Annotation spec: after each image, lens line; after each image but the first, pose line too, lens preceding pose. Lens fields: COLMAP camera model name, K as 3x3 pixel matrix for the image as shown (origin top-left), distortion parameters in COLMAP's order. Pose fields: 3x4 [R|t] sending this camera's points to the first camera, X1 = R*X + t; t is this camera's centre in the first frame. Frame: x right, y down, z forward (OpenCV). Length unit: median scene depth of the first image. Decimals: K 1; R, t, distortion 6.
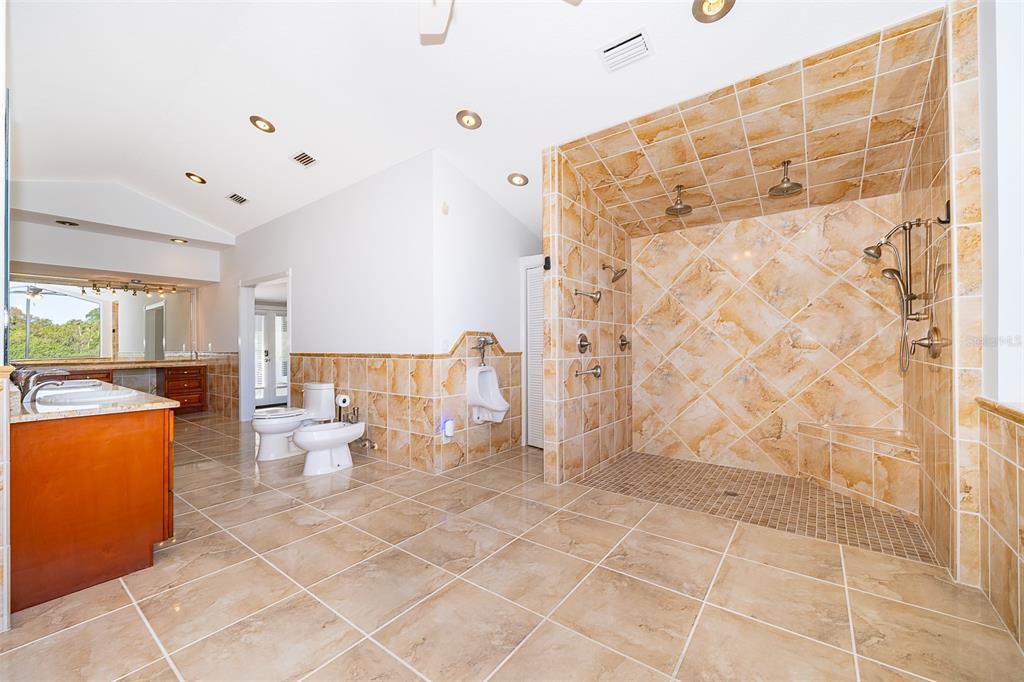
lens RADIAL K [[400.5, 0, 511.0], [0, 400.5, 343.0], [0, 0, 1]] dist [-0.002350, 0.000217]
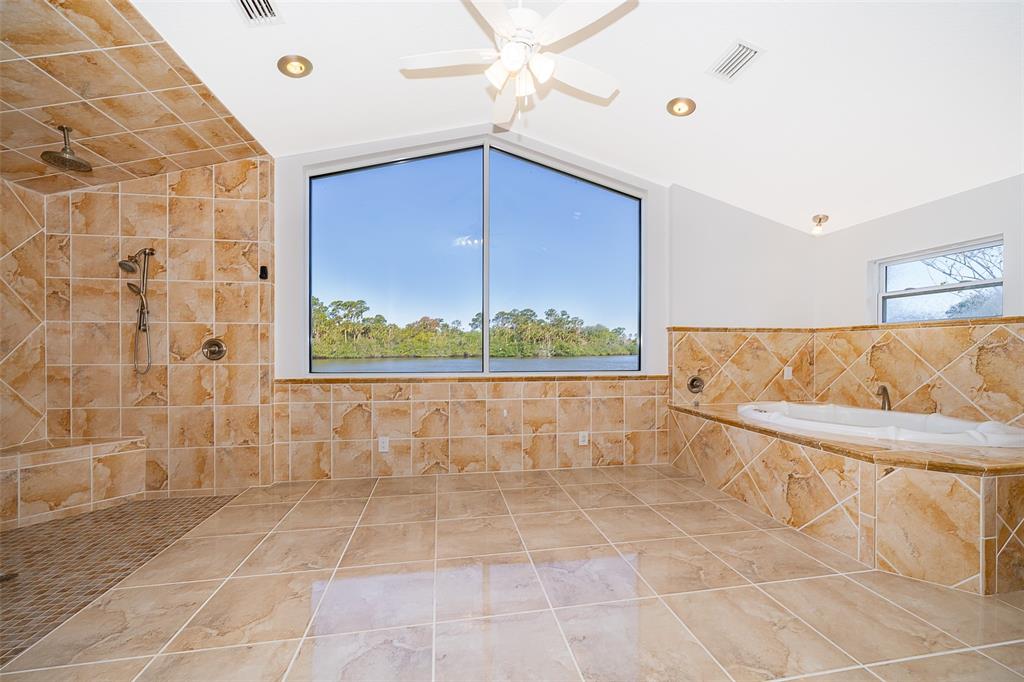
lens RADIAL K [[400.5, 0, 509.1], [0, 400.5, 348.4], [0, 0, 1]] dist [-0.002350, 0.000217]
pose [[-0.725657, 0.007288, 0.688018, -0.495618], [0.001274, 0.999956, -0.009248, 0.008001], [-0.688055, -0.005835, -0.725635, 0.900905]]
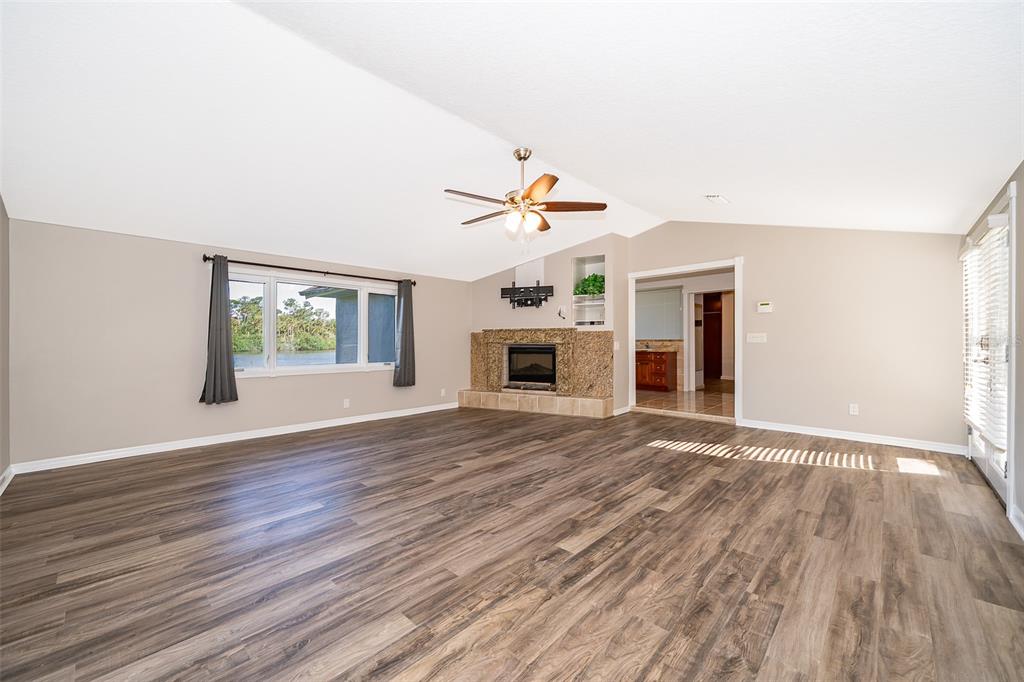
lens RADIAL K [[400.5, 0, 510.9], [0, 400.5, 341.1], [0, 0, 1]] dist [-0.002350, 0.000217]
pose [[-0.993046, 0.010099, 0.117289, 0.824066], [0.009218, 0.999925, -0.008054, 0.119238], [-0.117362, -0.006917, -0.993065, 7.085931]]
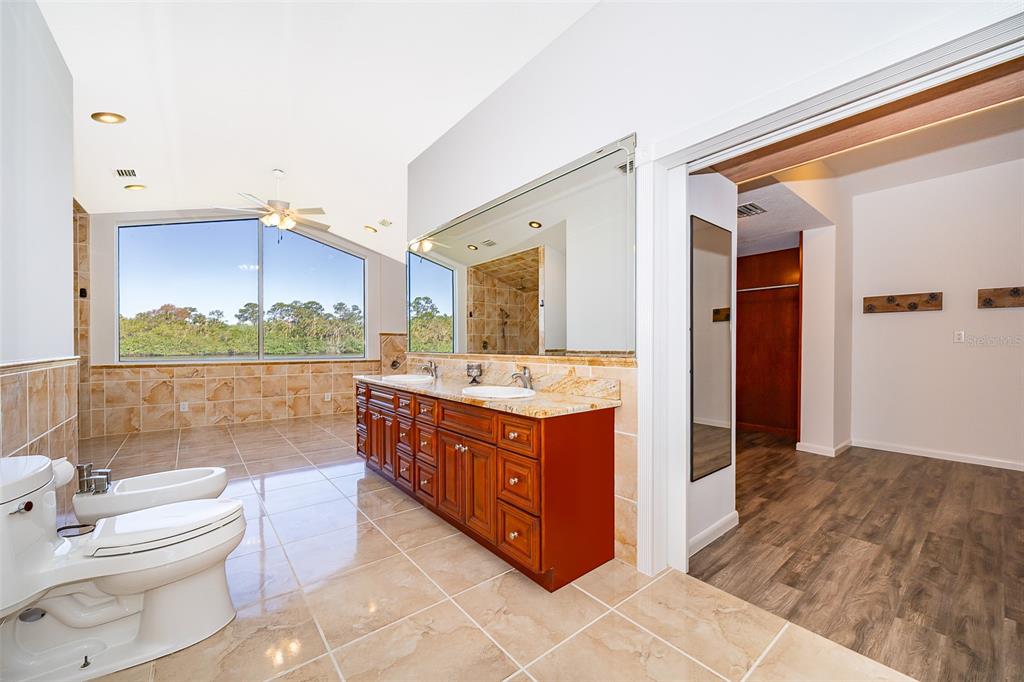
lens RADIAL K [[400.5, 0, 508.4], [0, 400.5, 349.9], [0, 0, 1]] dist [-0.002350, 0.000217]
pose [[-0.966692, 0.002967, 0.255927, -1.241059], [0.004264, 0.999981, 0.004512, 0.017666], [-0.255909, 0.005453, -0.966686, 1.613853]]
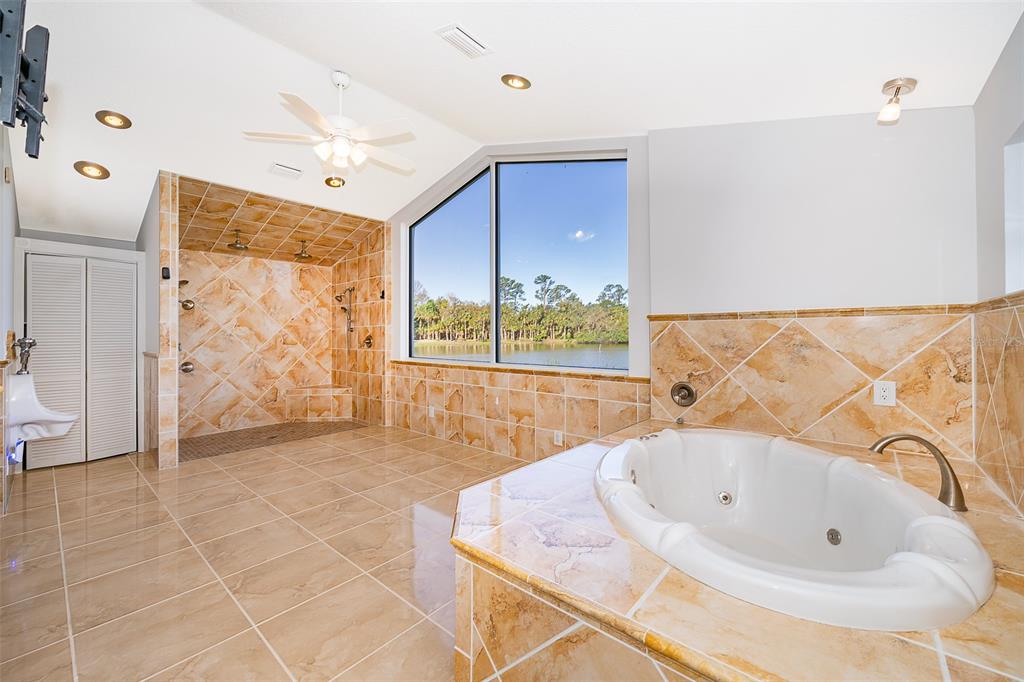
lens RADIAL K [[400.5, 0, 504.8], [0, 400.5, 328.3], [0, 0, 1]] dist [-0.002350, 0.000217]
pose [[0.073728, 0.022213, 0.997031, -0.961753], [0.001598, 0.999748, -0.022391, -0.017266], [-0.997277, 0.003244, 0.073674, -0.030960]]
